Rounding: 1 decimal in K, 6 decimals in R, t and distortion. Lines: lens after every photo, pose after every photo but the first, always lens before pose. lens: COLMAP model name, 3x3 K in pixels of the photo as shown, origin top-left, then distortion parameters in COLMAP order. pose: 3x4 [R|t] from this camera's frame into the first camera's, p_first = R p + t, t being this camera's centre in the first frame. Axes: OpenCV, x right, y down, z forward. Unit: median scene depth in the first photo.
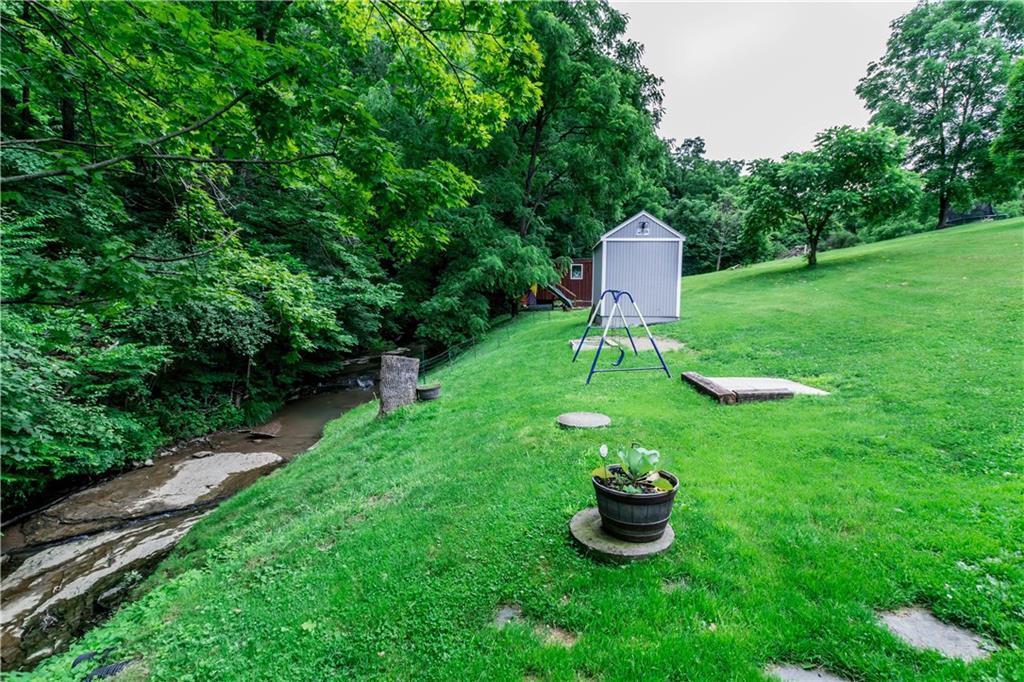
lens RADIAL K [[488.8, 0, 504.6], [0, 488.8, 353.2], [0, 0, 1]] dist [0.000241, 0.000979]
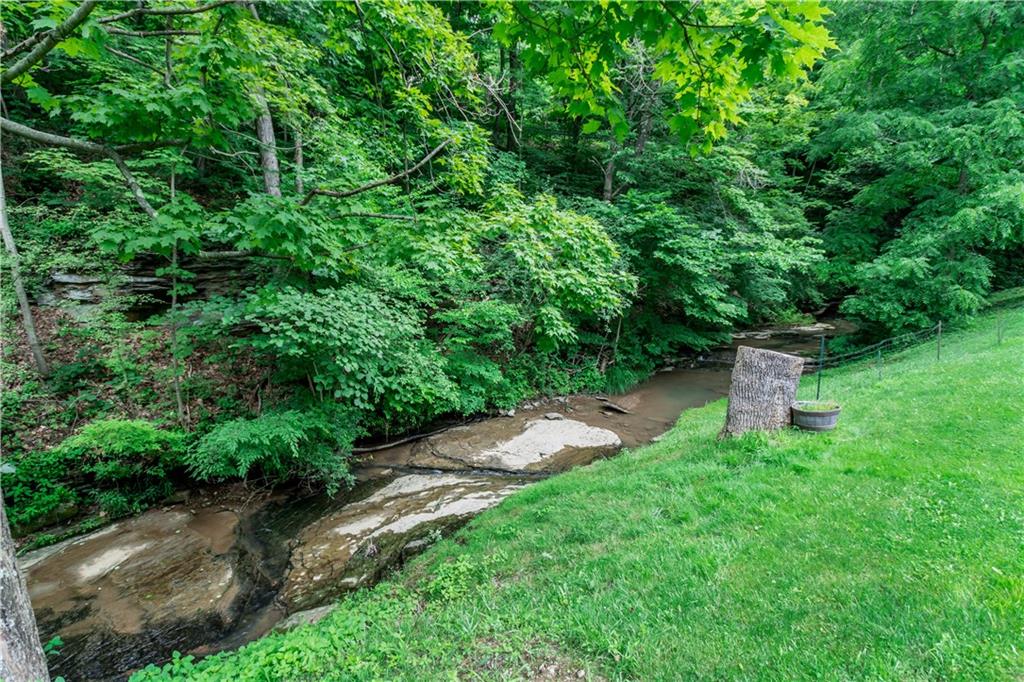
lens RADIAL K [[488.8, 0, 504.6], [0, 488.8, 353.2], [0, 0, 1]] dist [0.000241, 0.000979]
pose [[0.689542, 0.143332, -0.709921, -0.002914], [-0.087713, 0.989533, 0.114590, -0.022871], [0.718914, -0.016745, 0.694897, 0.236050]]
